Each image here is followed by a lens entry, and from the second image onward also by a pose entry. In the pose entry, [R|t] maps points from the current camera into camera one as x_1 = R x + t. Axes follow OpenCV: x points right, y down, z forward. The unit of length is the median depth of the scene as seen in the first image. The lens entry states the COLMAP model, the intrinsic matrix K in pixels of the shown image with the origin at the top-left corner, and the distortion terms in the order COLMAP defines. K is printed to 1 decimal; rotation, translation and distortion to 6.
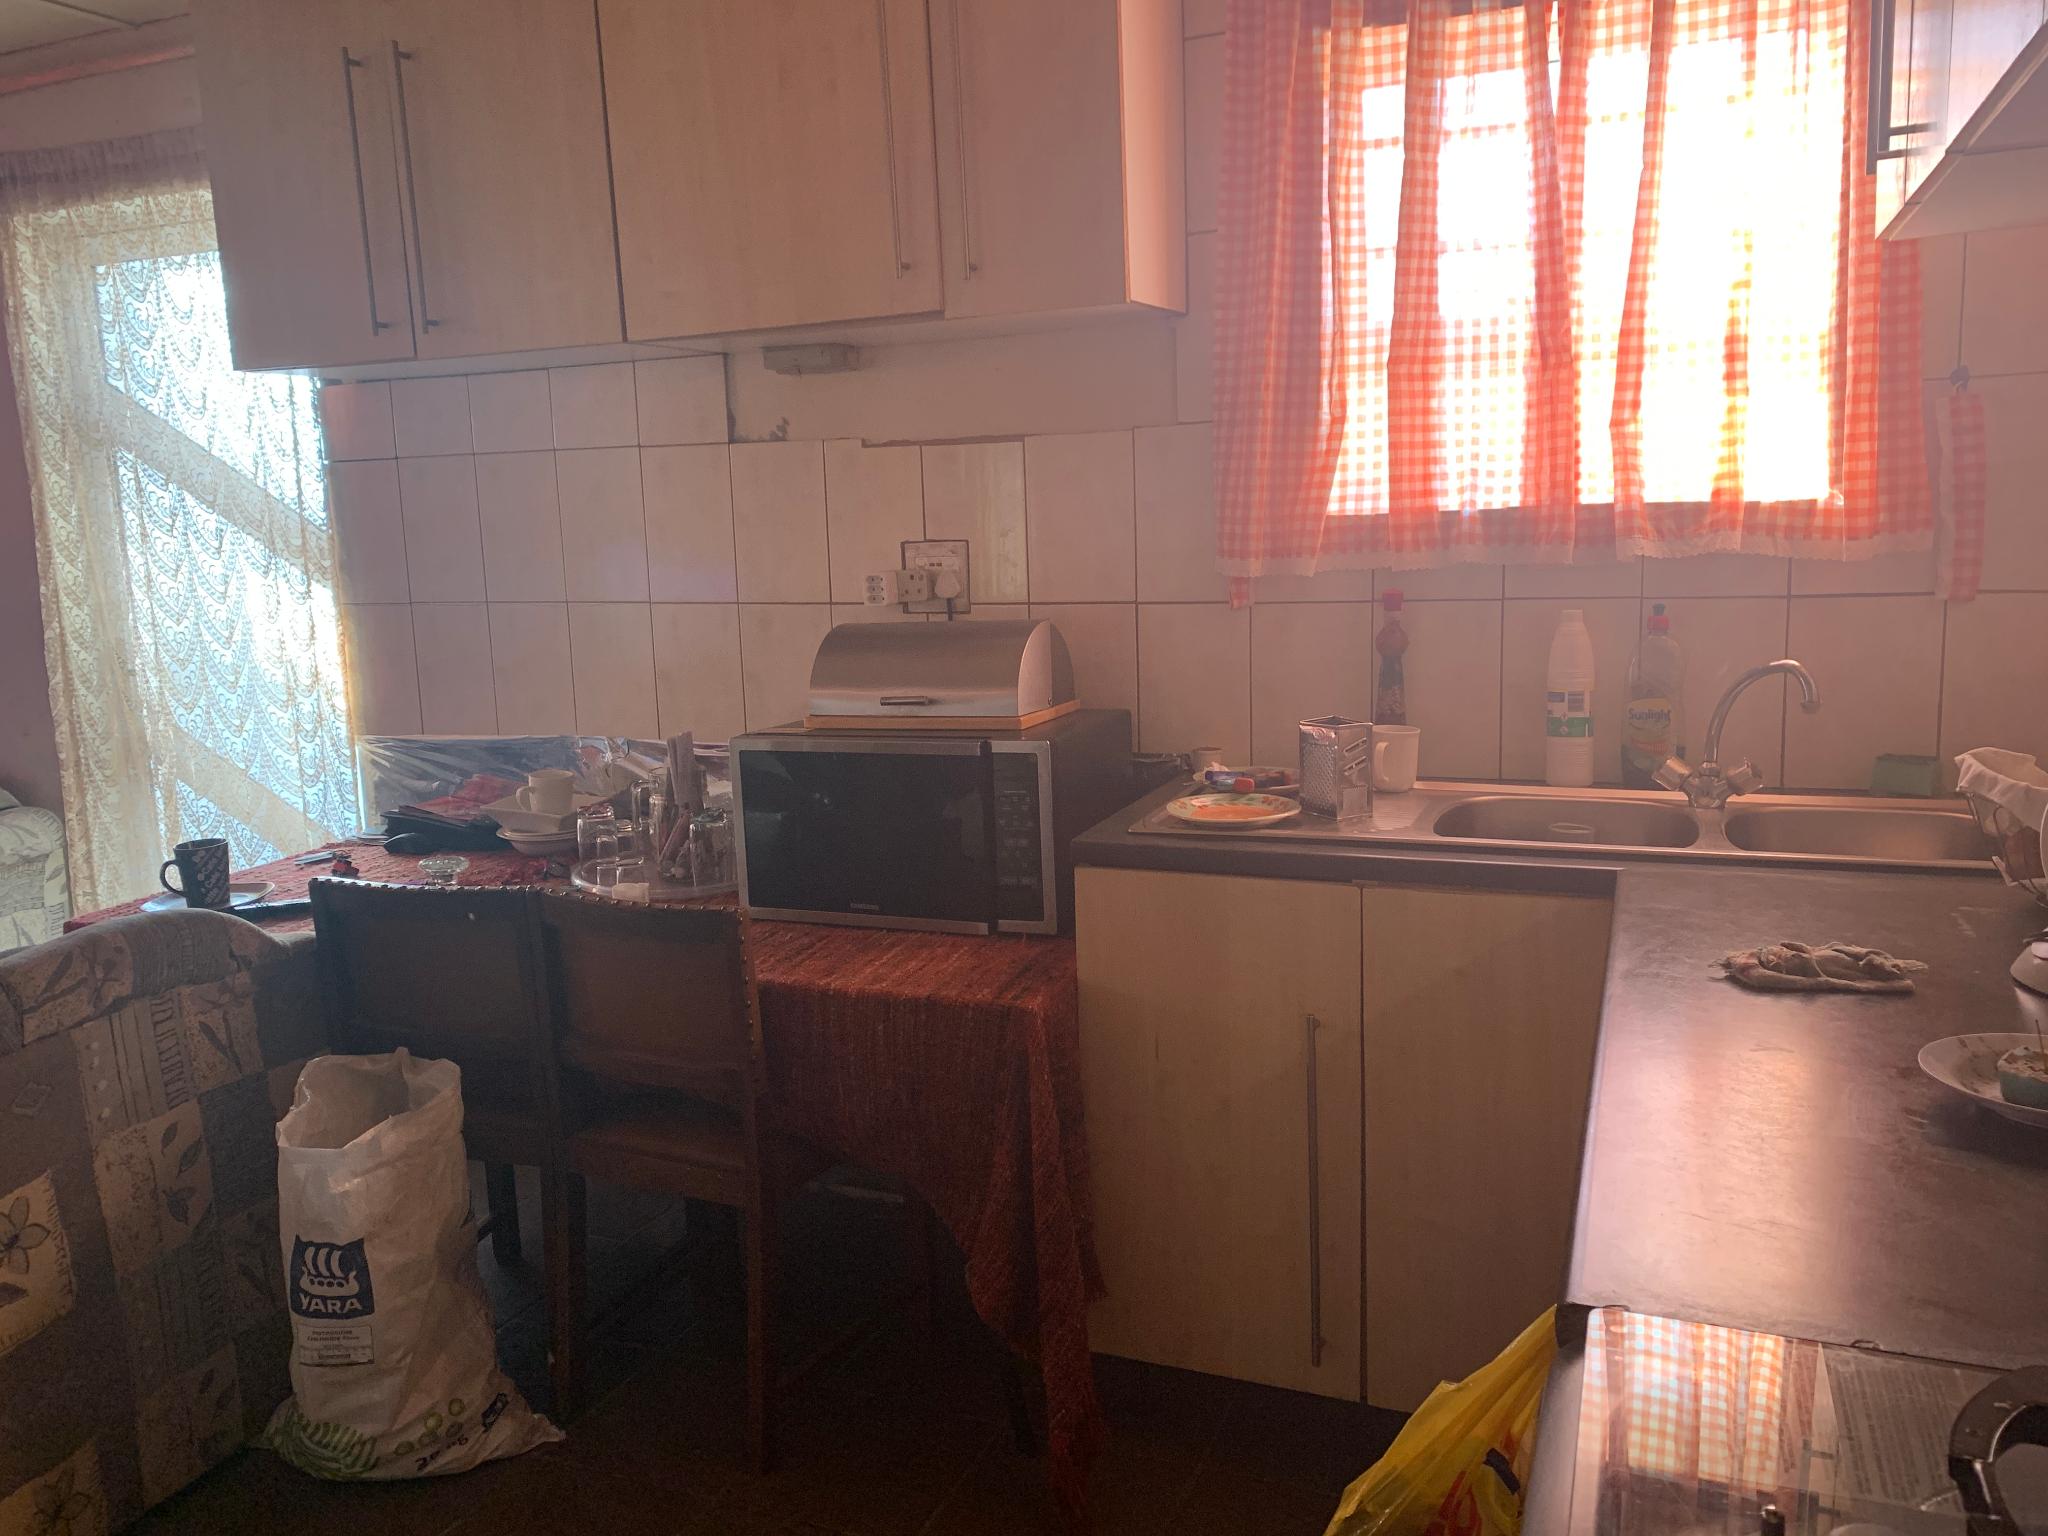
lens RADIAL K [[1556.9, 0, 1026.2], [0, 1556.9, 752.8], [0, 0, 1]] dist [0.033932, -0.051444]
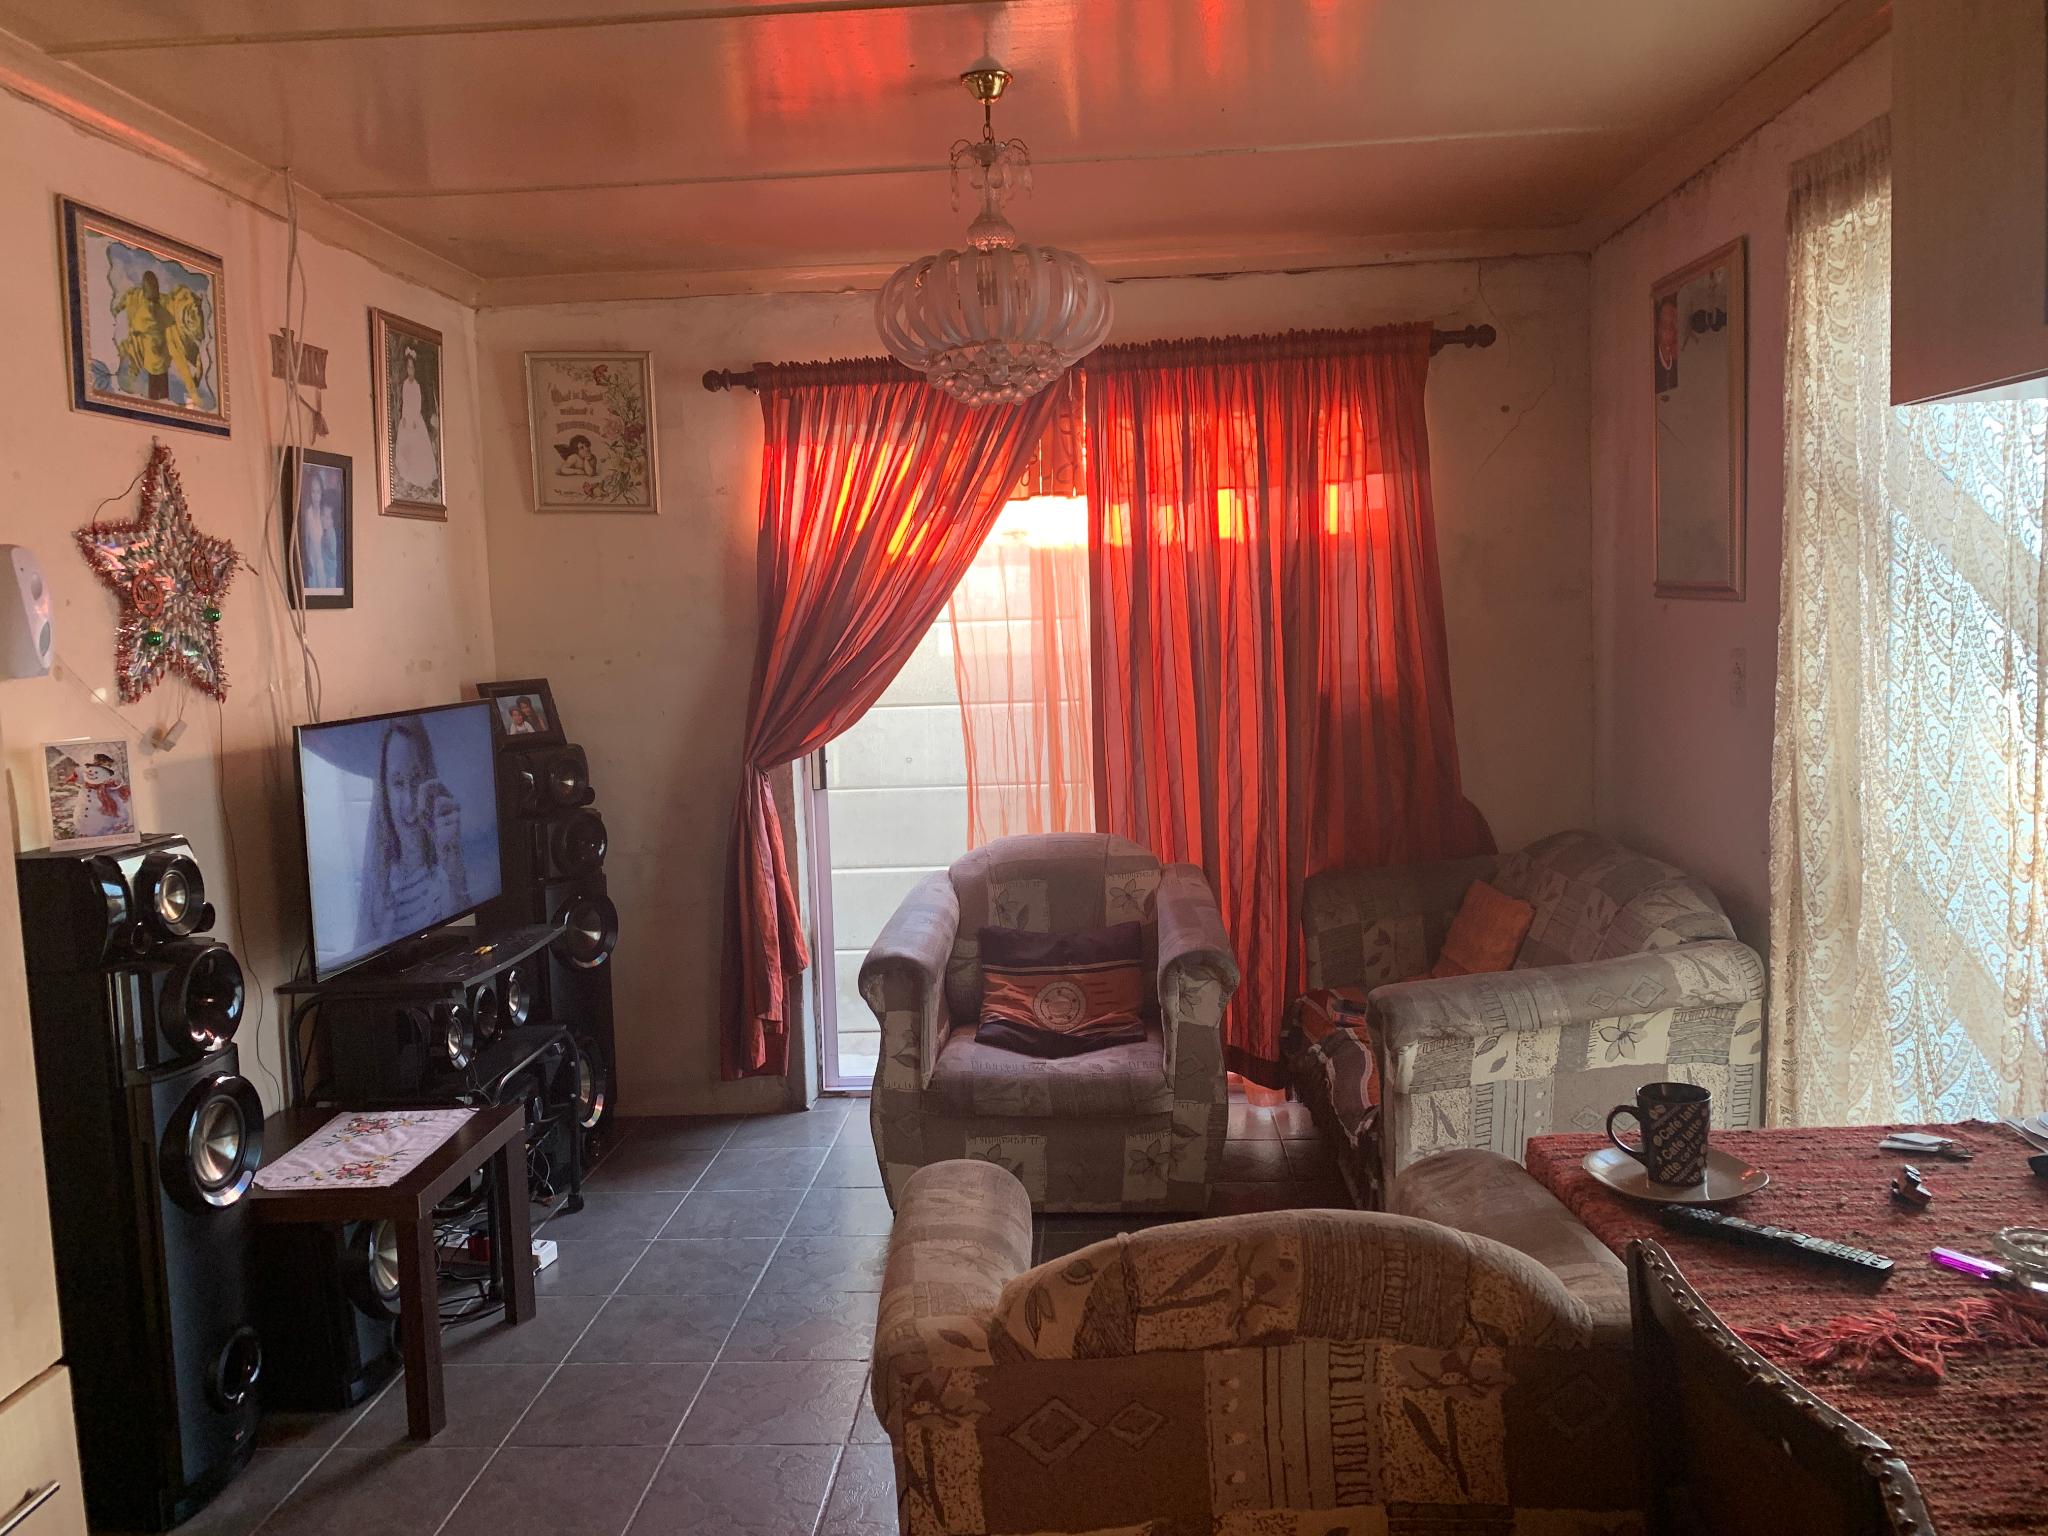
lens RADIAL K [[1556.9, 0, 1015.7], [0, 1556.9, 737.4], [0, 0, 1]] dist [0.033932, -0.051444]
pose [[0.324444, 0.096954, -0.940923, 0.028812], [-0.118898, 0.991024, 0.061118, -0.136099], [0.938402, 0.092045, 0.333060, 0.596499]]
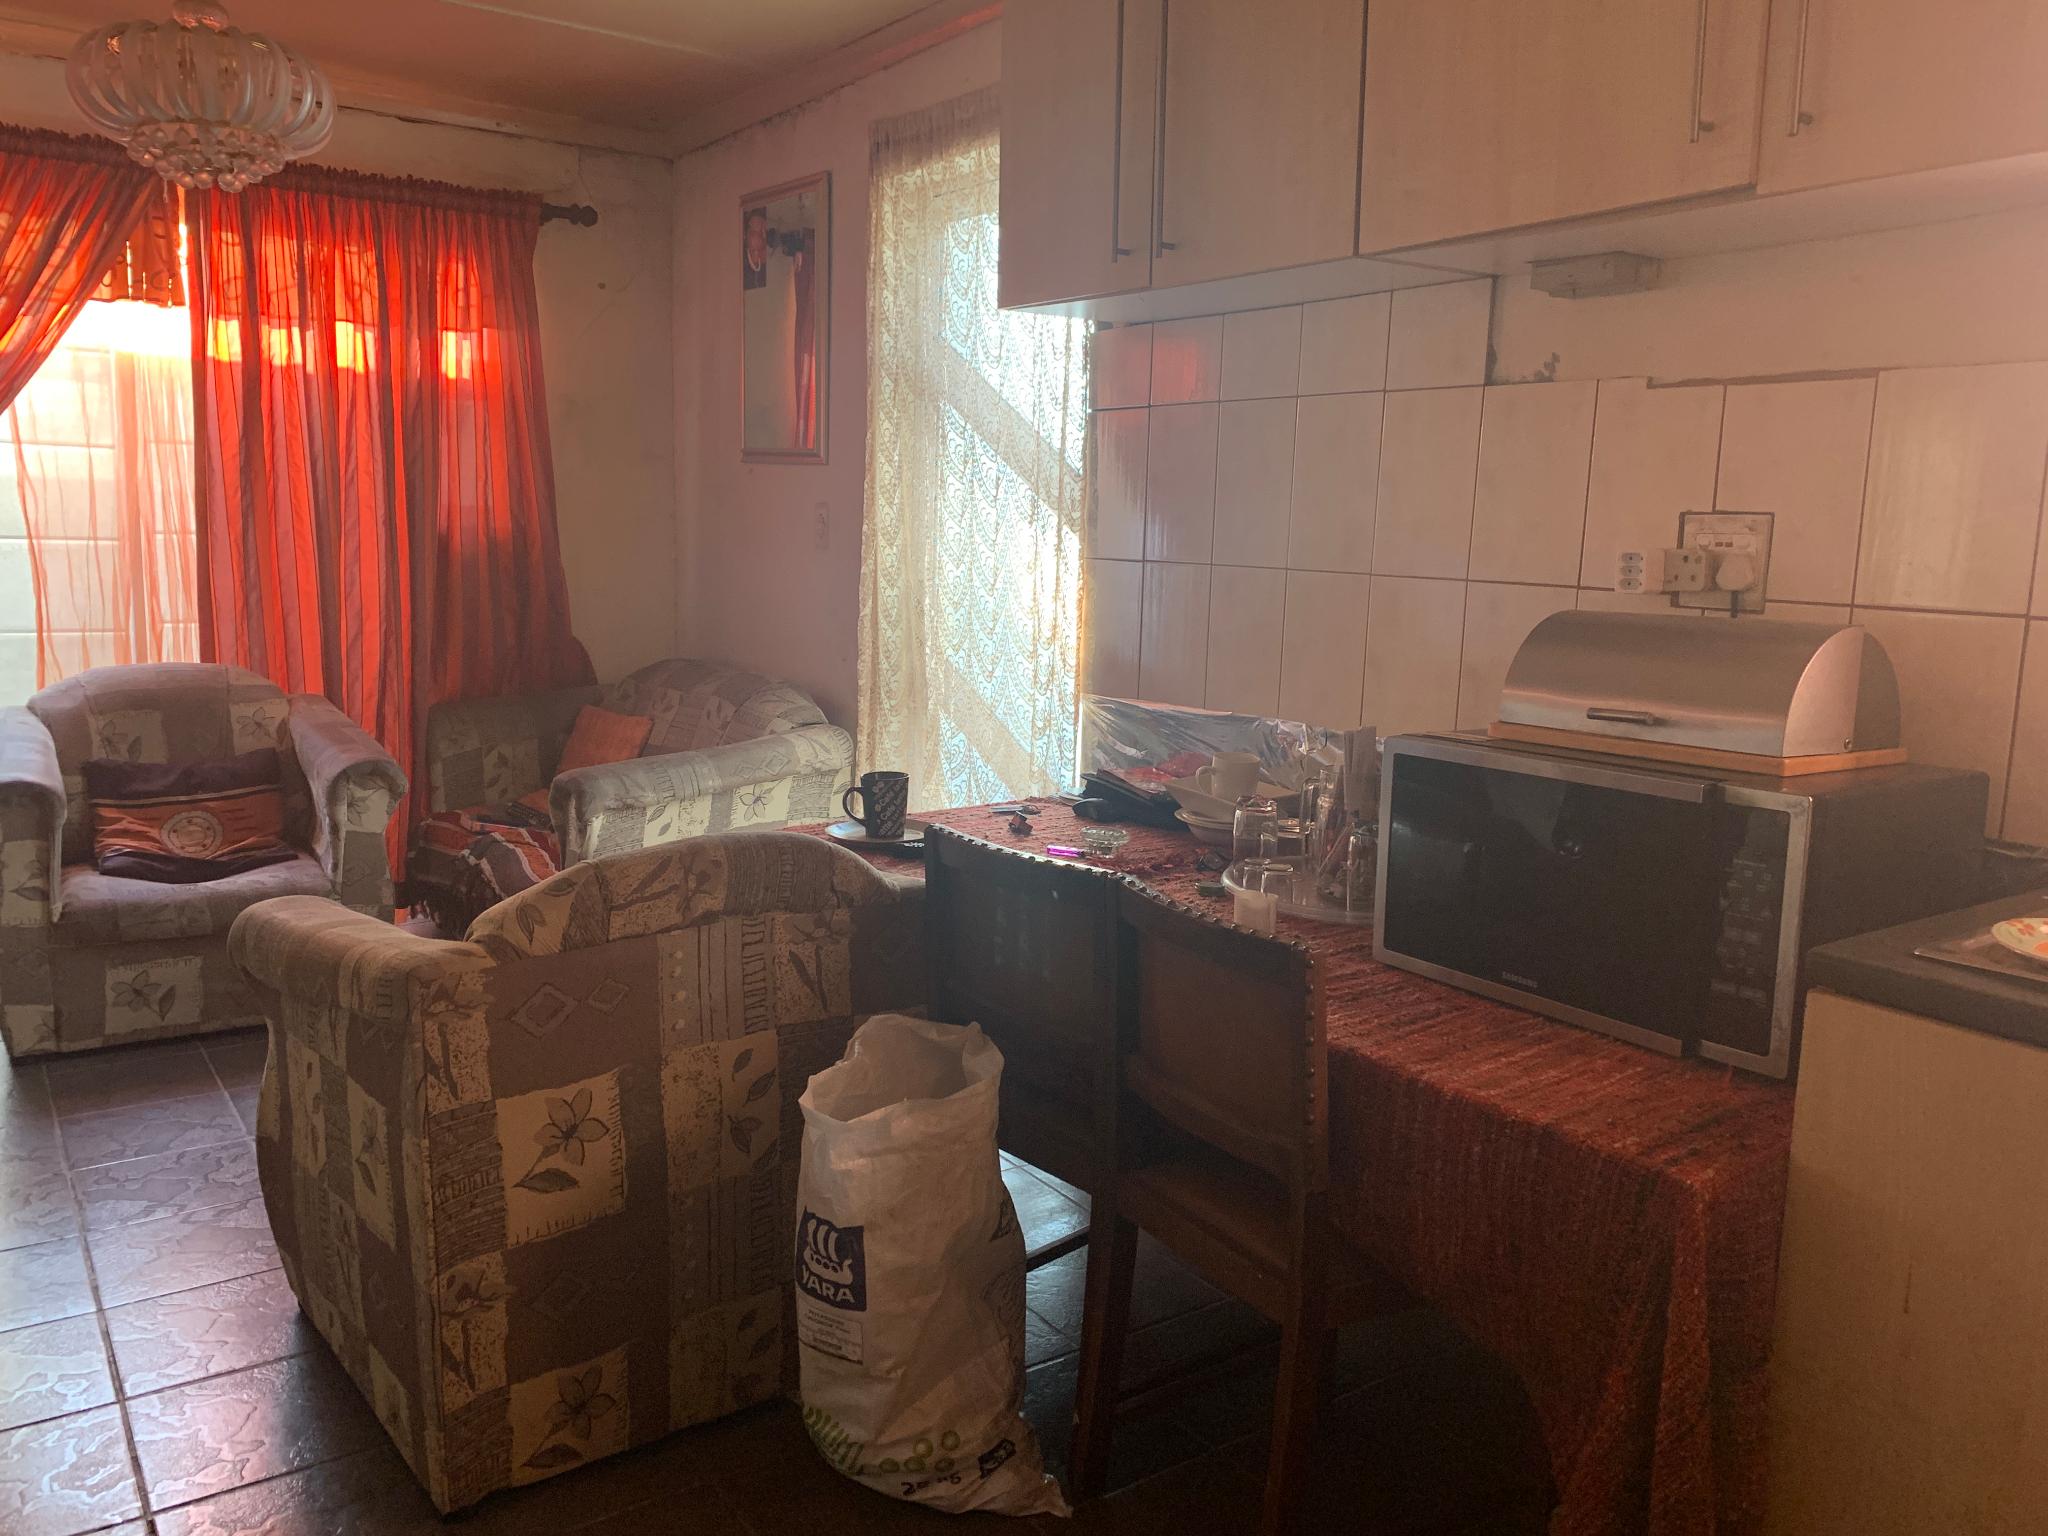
lens RADIAL K [[1556.9, 0, 1035.2], [0, 1556.9, 746.7], [0, 0, 1]] dist [0.033932, -0.051444]
pose [[0.843659, 0.132891, -0.520173, 0.085108], [-0.138373, 0.989970, 0.028489, -0.002066], [0.518742, 0.047943, 0.853586, 0.253509]]
